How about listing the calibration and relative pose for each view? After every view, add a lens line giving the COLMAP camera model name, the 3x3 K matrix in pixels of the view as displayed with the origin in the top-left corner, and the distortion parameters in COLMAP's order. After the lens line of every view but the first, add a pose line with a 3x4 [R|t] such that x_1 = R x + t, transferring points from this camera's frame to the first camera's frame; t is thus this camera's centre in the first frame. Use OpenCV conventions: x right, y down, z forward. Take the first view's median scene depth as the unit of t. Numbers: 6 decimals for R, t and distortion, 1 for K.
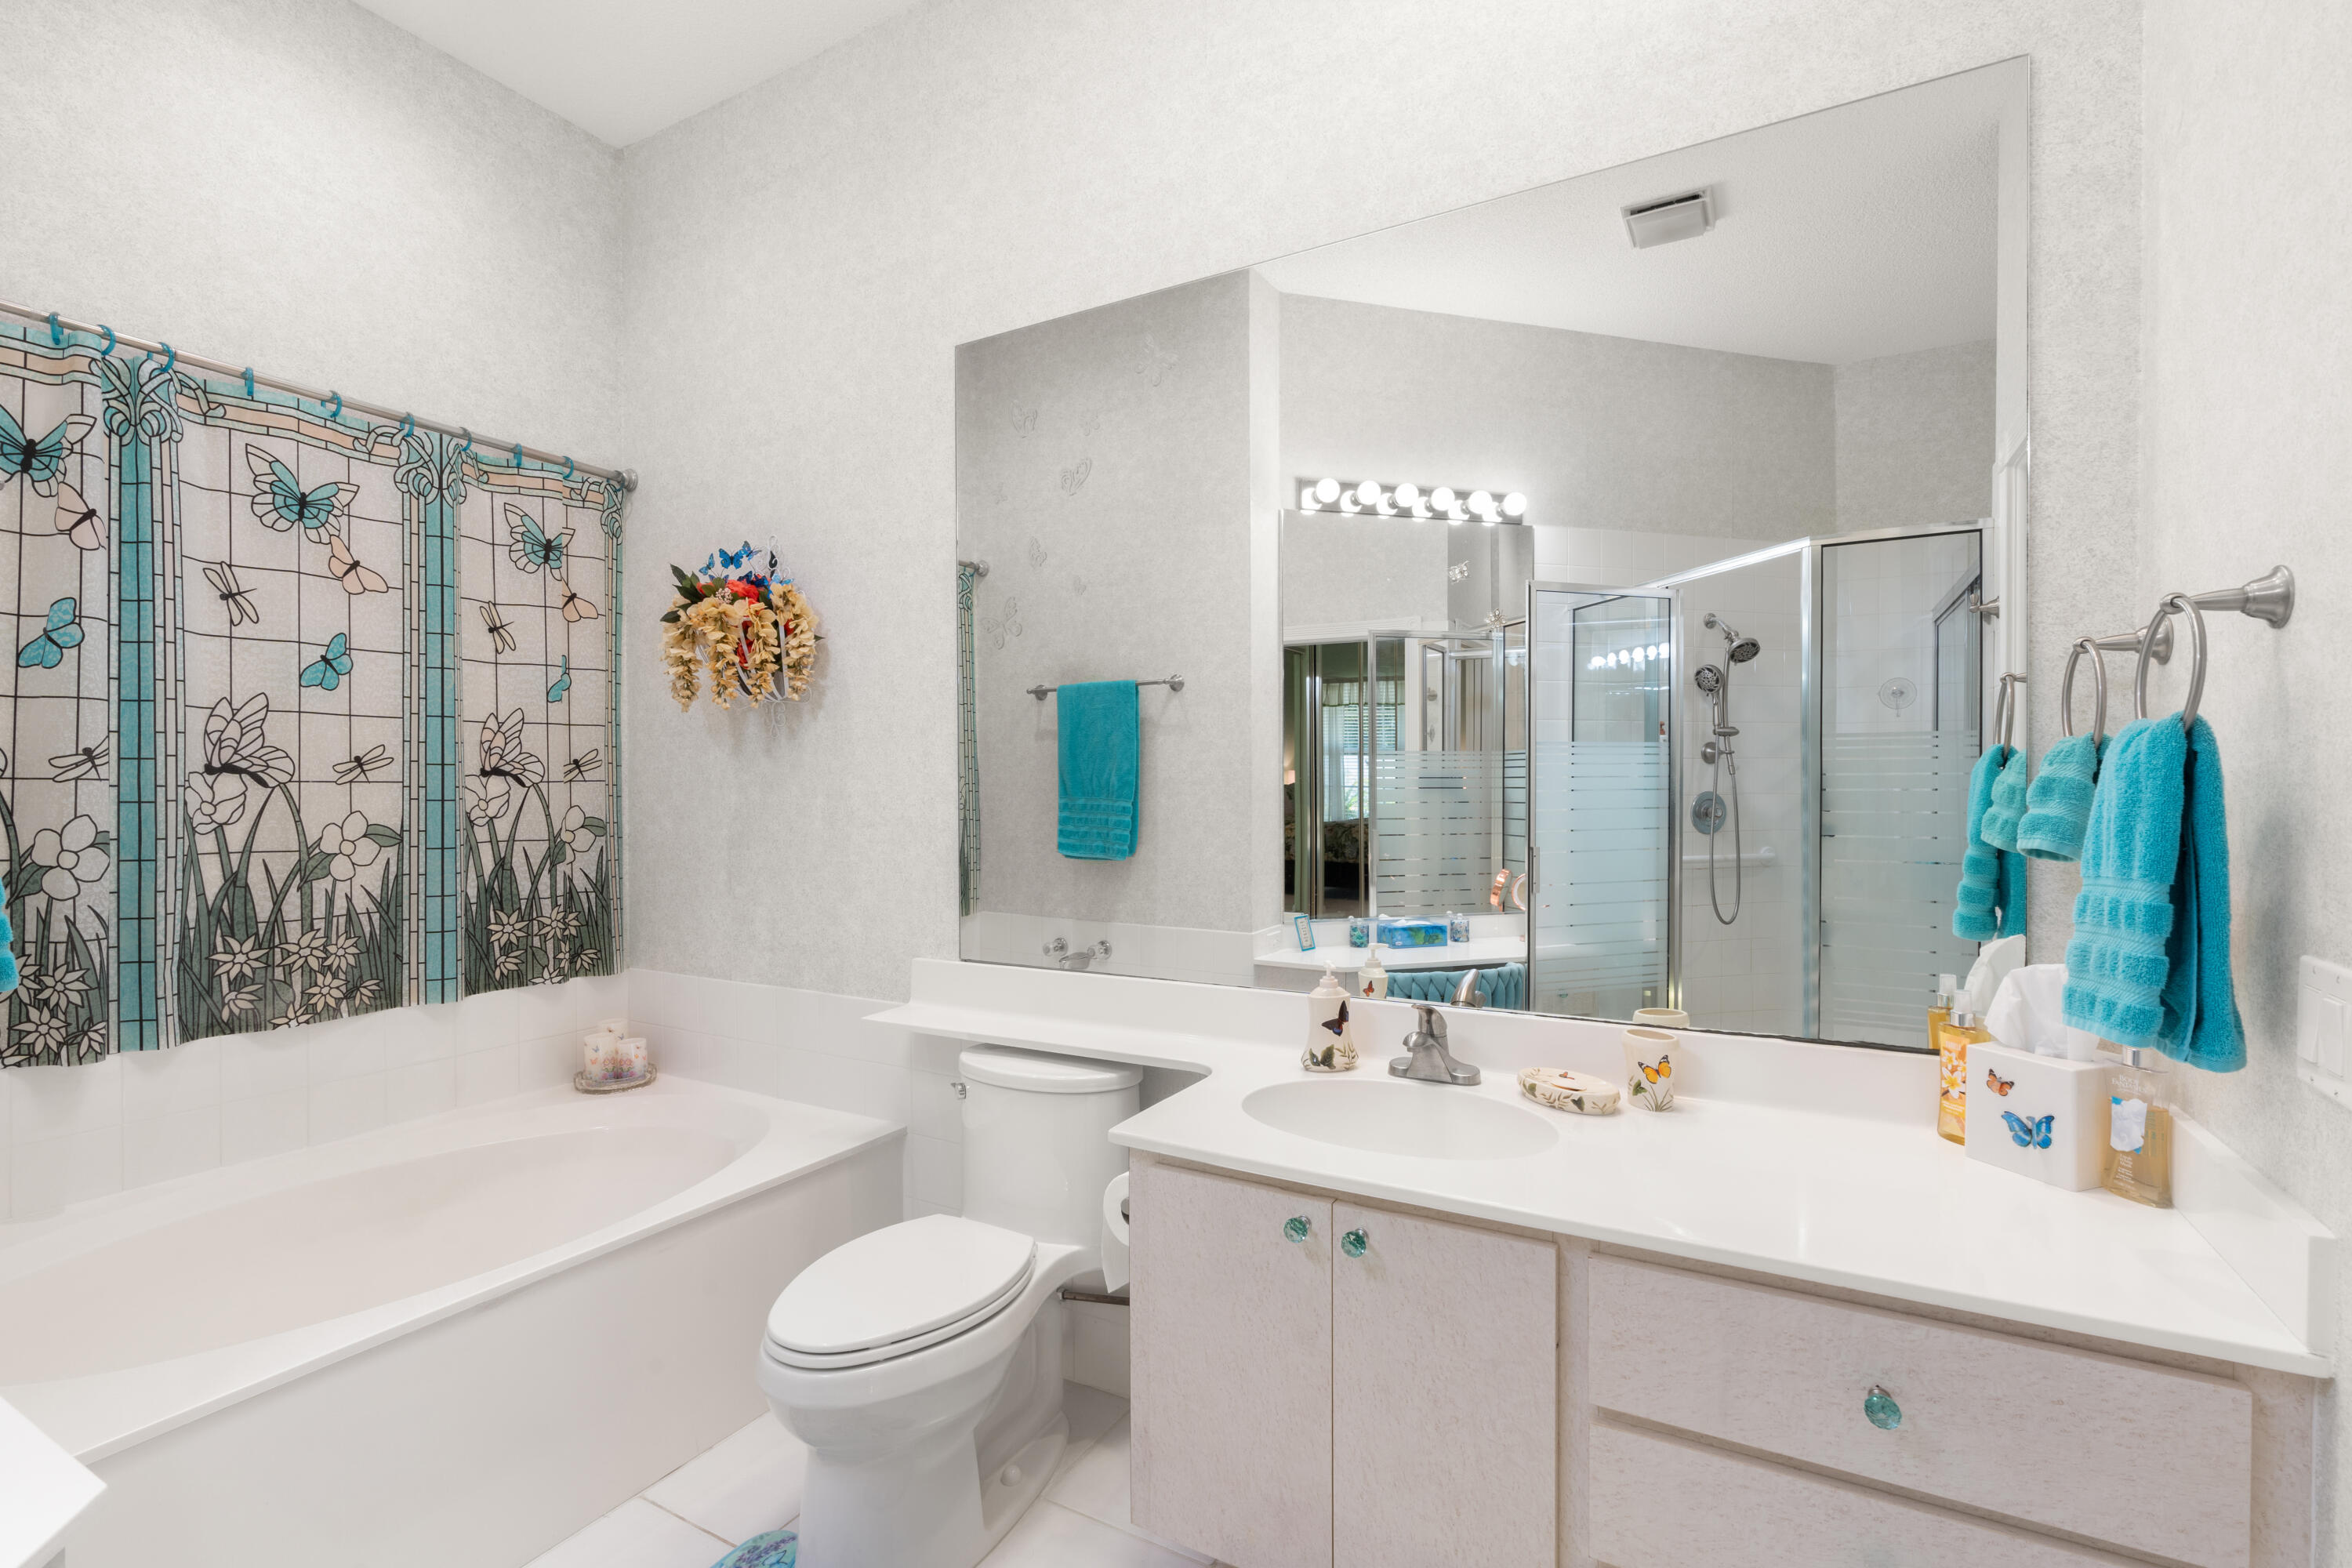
lens RADIAL K [[1056.6, 0, 1181.3], [0, 1056.6, 801.3], [0, 0, 1]] dist [-0.011680, 0.003249]
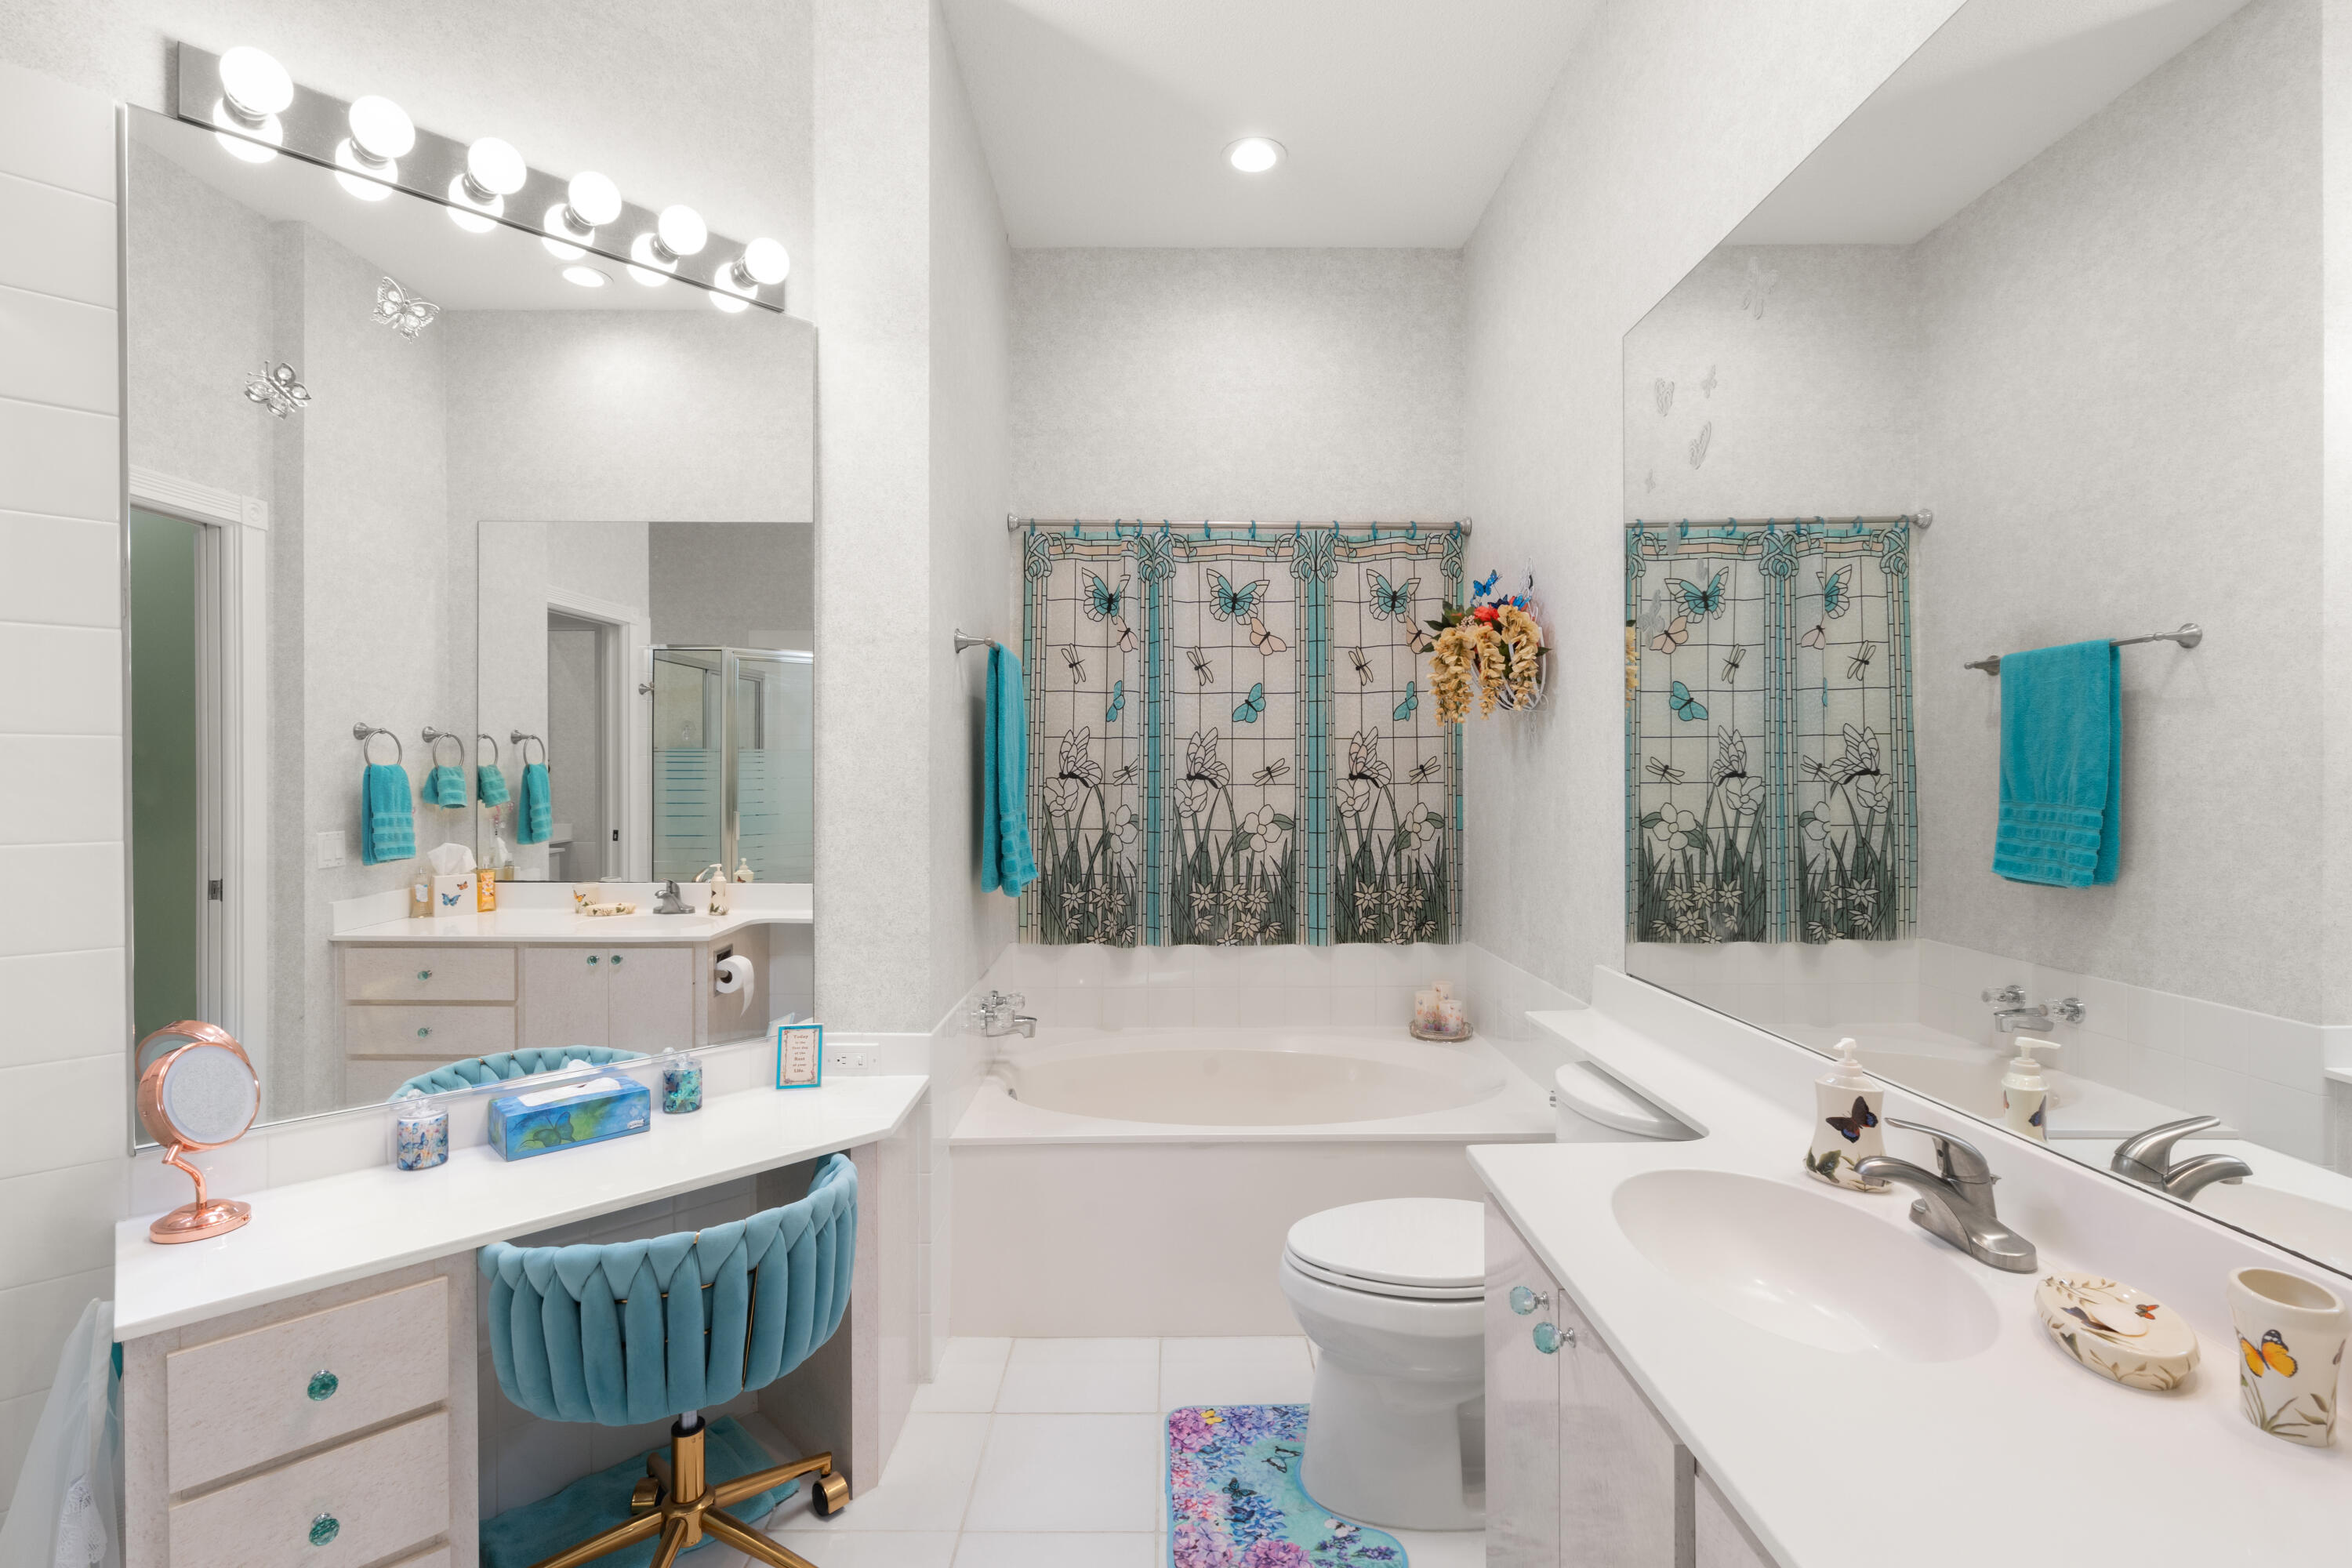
lens RADIAL K [[1056.6, 0, 1171.0], [0, 1056.6, 790.4], [0, 0, 1]] dist [-0.011680, 0.003249]
pose [[0.491483, 0.010819, -0.870820, 0.394003], [-0.008830, 0.999933, 0.007439, -0.018694], [0.870842, 0.004033, 0.491546, 0.154772]]
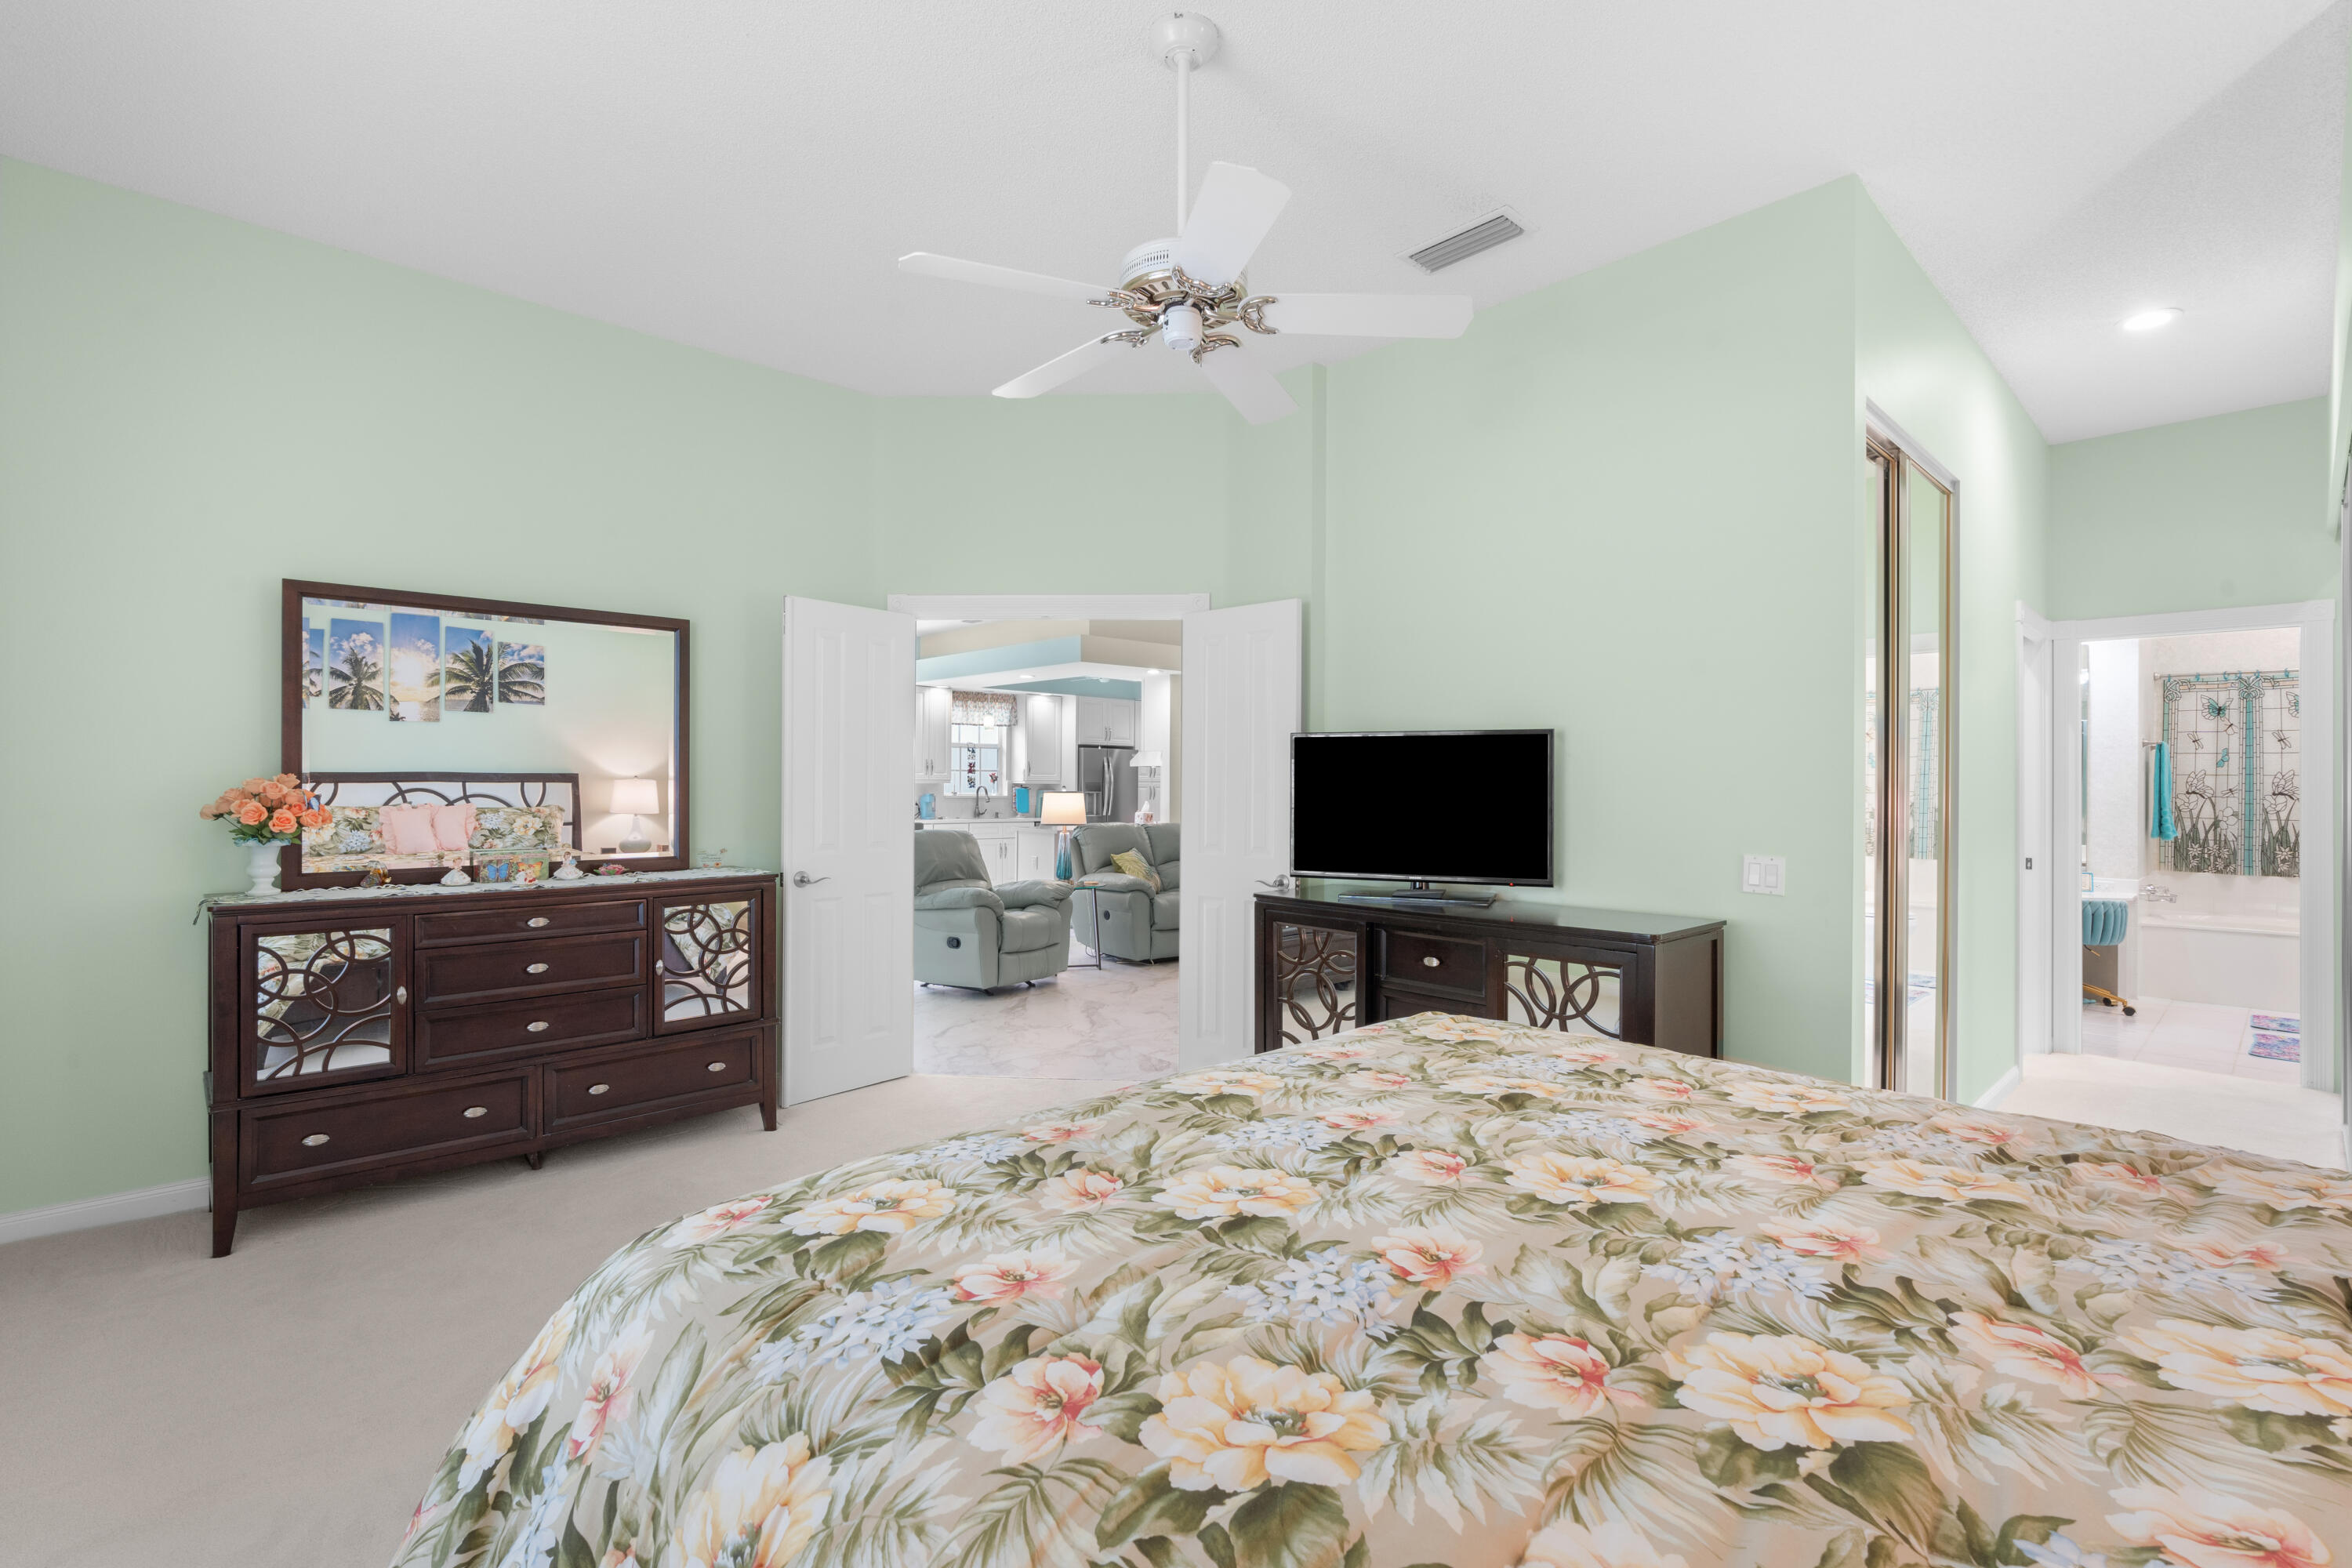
lens RADIAL K [[1056.6, 0, 1156.8], [0, 1056.6, 782.4], [0, 0, 1]] dist [-0.011680, 0.003249]
pose [[-0.323031, -0.002629, -0.946385, 2.778269], [-0.012961, 0.999915, 0.001646, -0.022850], [0.946300, 0.012798, -0.323038, -1.048502]]
